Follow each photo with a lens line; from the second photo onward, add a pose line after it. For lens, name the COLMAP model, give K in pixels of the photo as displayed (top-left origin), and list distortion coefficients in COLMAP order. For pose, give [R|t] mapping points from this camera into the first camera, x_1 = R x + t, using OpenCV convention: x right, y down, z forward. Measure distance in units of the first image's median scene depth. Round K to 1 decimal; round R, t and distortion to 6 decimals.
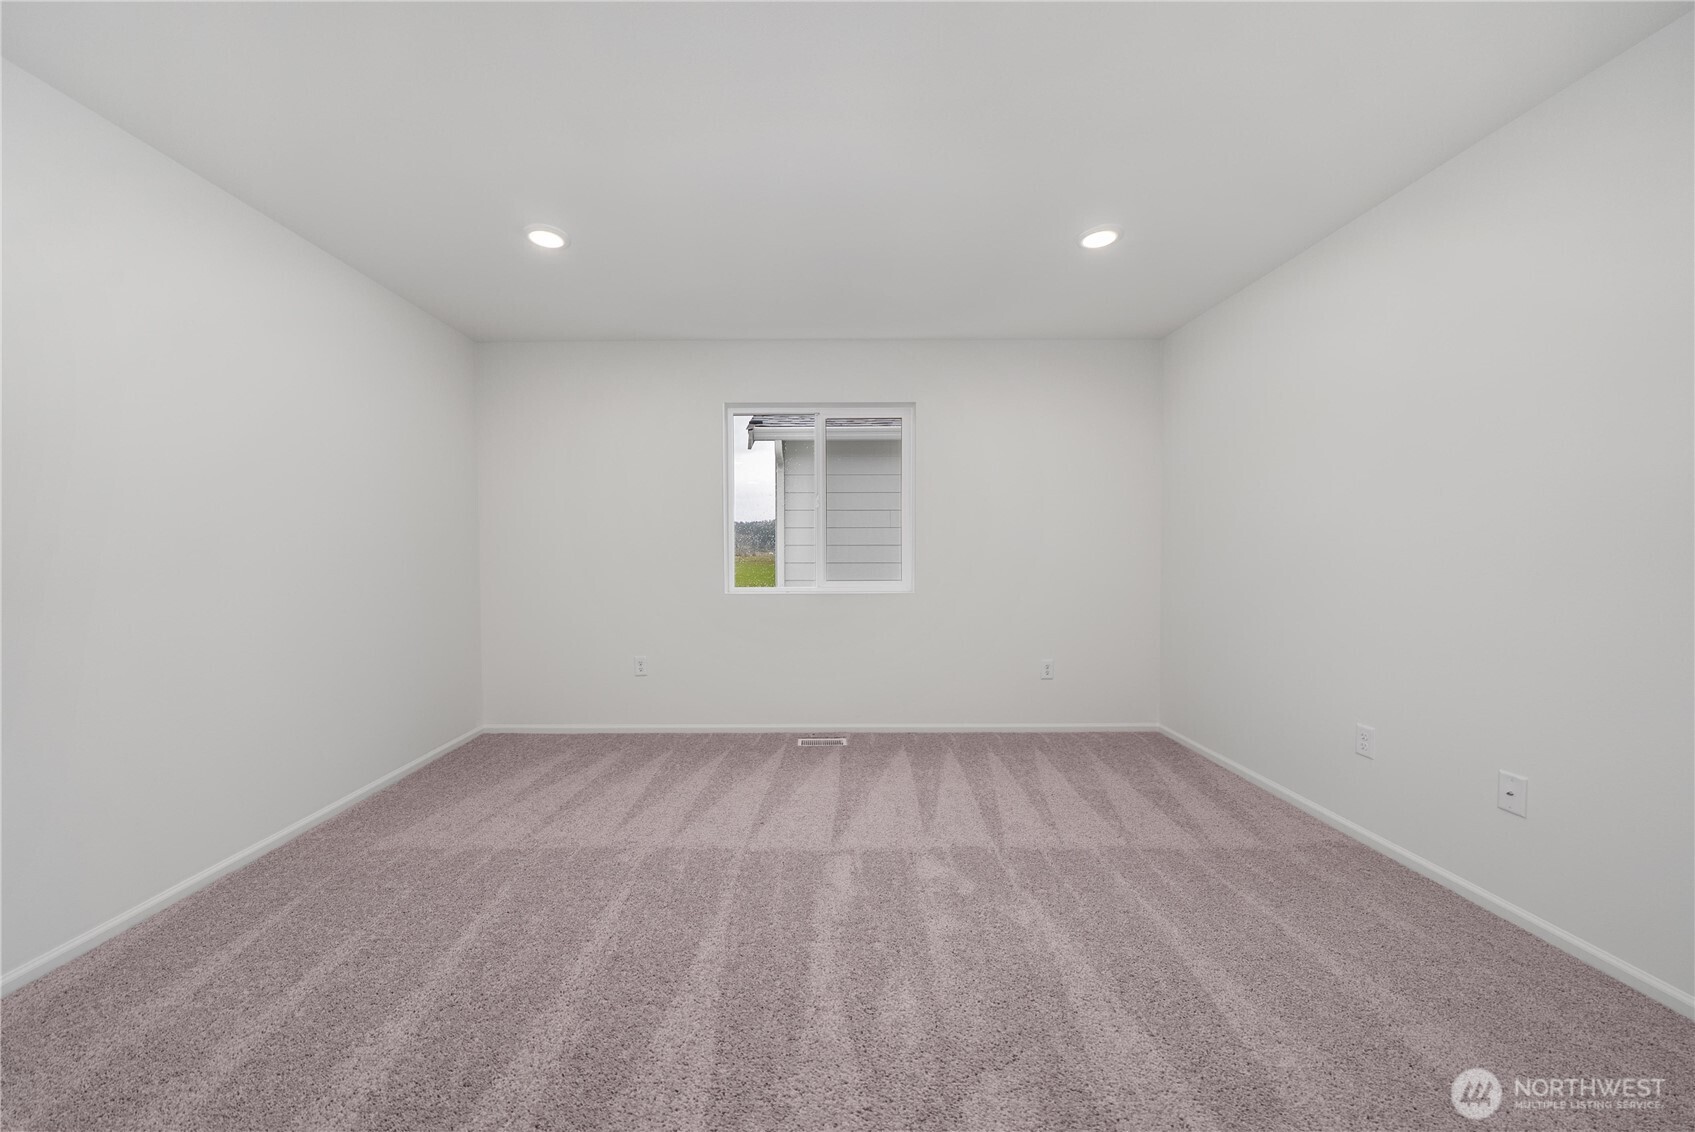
lens RADIAL K [[583.9, 0, 849.5], [0, 583.9, 558.1], [0, 0, 1]] dist [-0.005334, 0.000005]
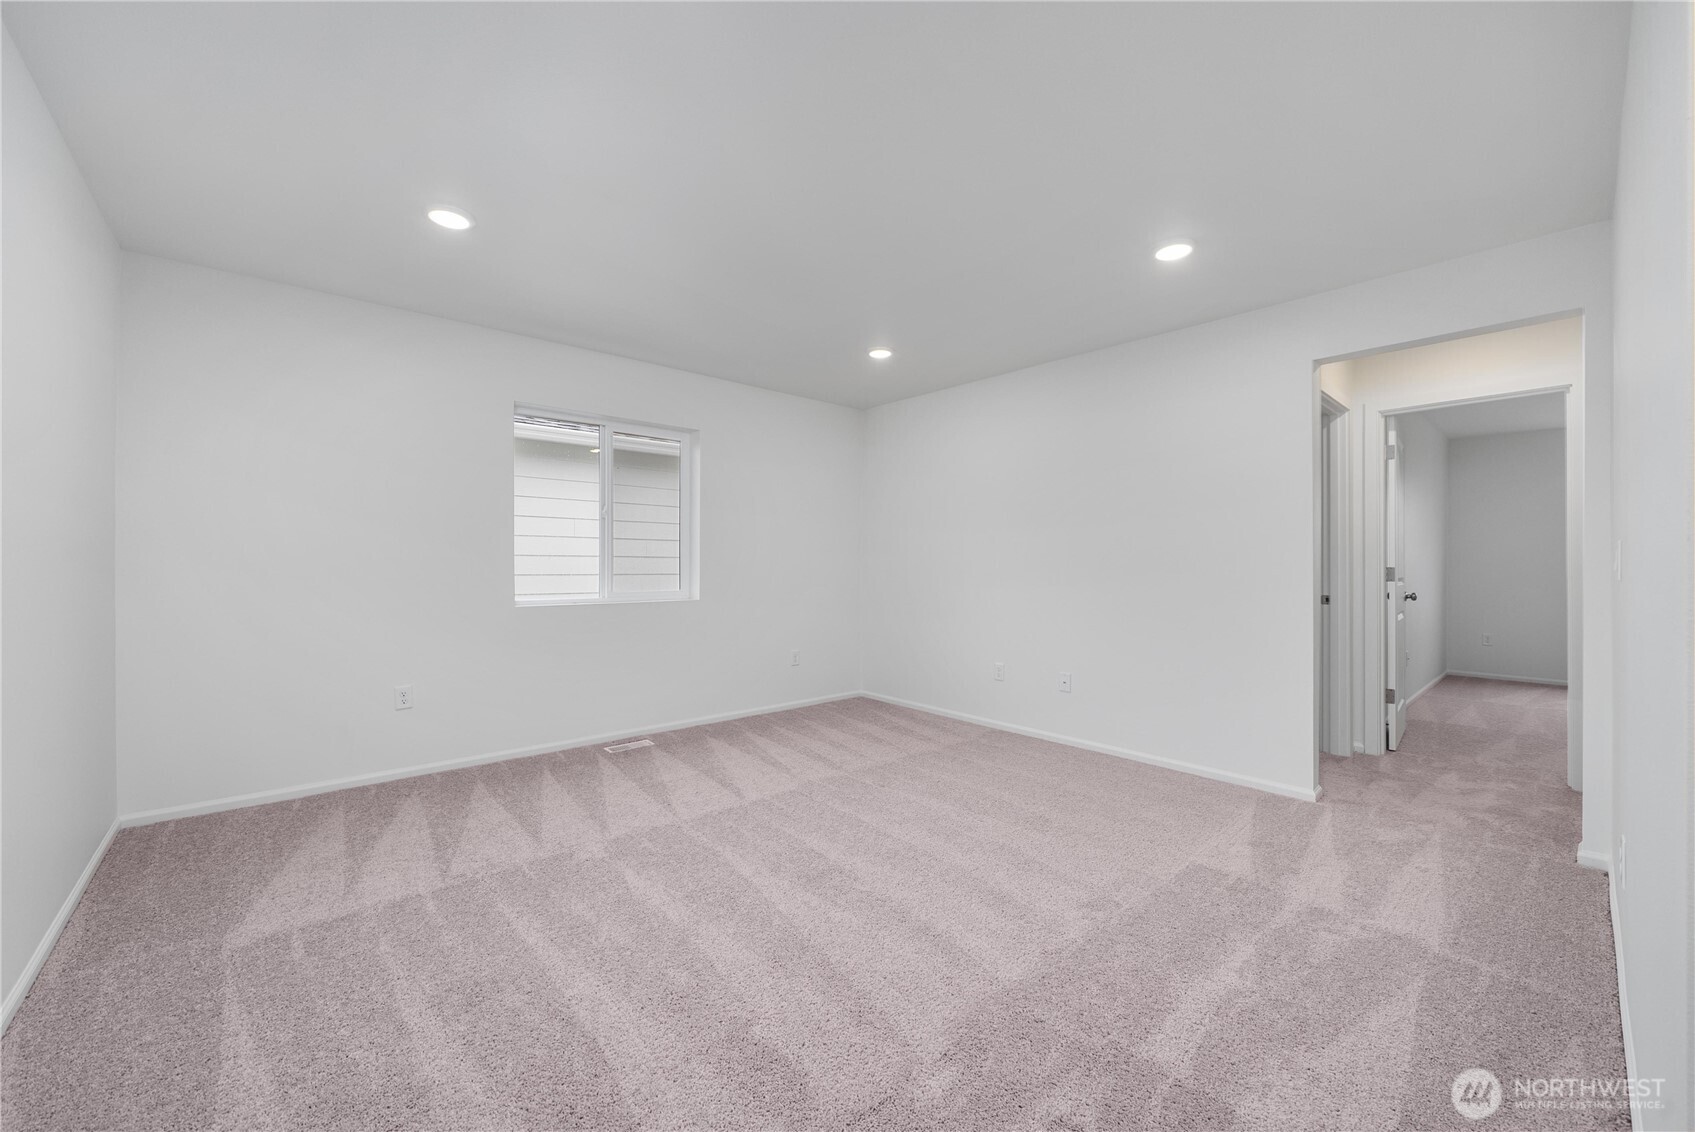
lens RADIAL K [[653.2, 0, 847.5], [0, 653.2, 566.0], [0, 0, 1]] dist [-0.000910, -0.000258]
pose [[0.745878, 0.004141, 0.666070, -0.636808], [-0.003575, 0.999991, -0.002213, -0.006283], [-0.666073, -0.000730, 0.745886, -0.153362]]
